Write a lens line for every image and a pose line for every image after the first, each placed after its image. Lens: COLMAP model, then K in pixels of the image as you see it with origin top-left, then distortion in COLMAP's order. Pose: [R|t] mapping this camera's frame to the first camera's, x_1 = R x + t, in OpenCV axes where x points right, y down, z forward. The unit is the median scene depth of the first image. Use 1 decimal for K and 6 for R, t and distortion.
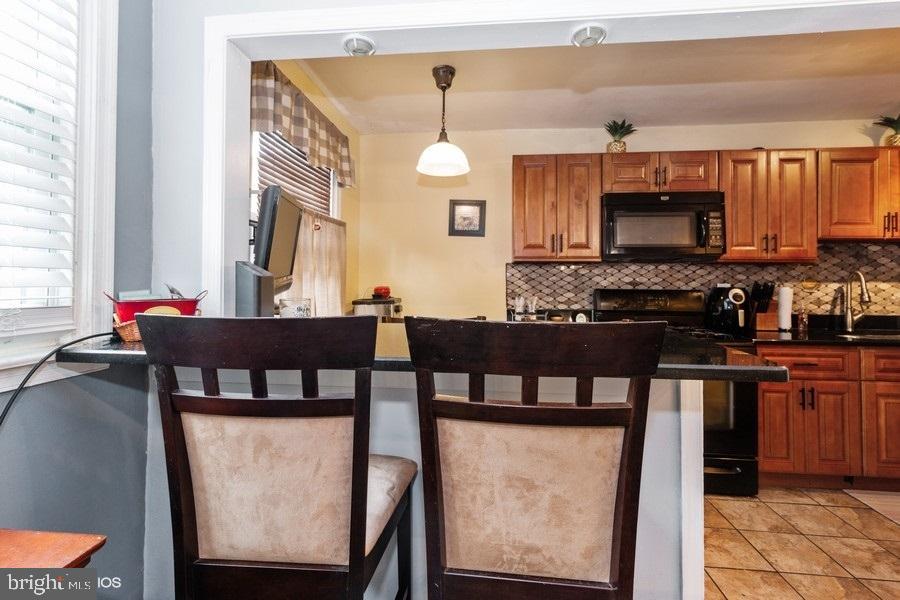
lens RADIAL K [[411.4, 0, 451.2], [0, 411.4, 279.0], [0, 0, 1]] dist [0.001345, 0.000575]
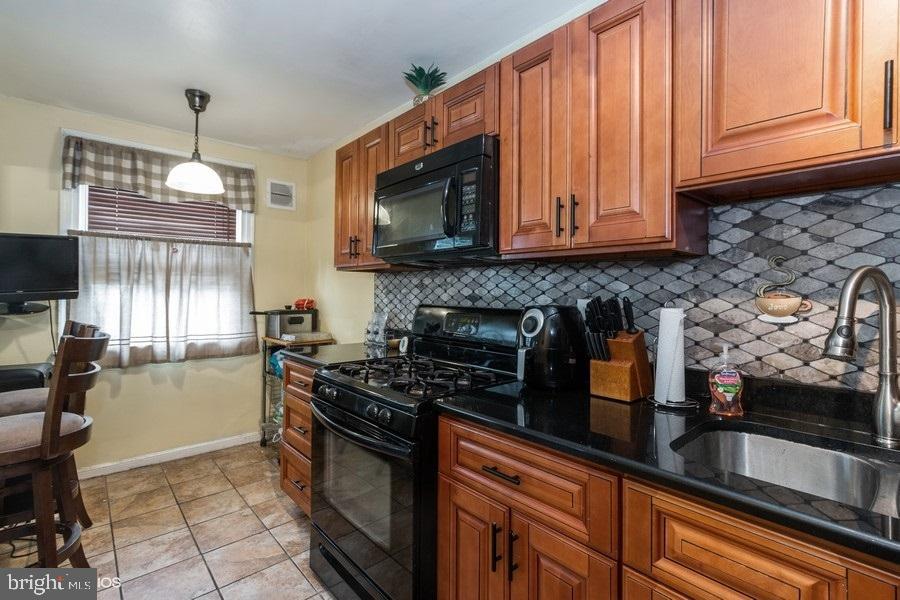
lens RADIAL K [[411.4, 0, 448.8], [0, 411.4, 295.5], [0, 0, 1]] dist [0.001345, 0.000575]
pose [[0.736426, 0.003605, -0.676508, 0.904790], [0.002554, 0.999964, 0.008109, 0.001523], [0.676513, -0.007699, 0.736390, 0.501708]]
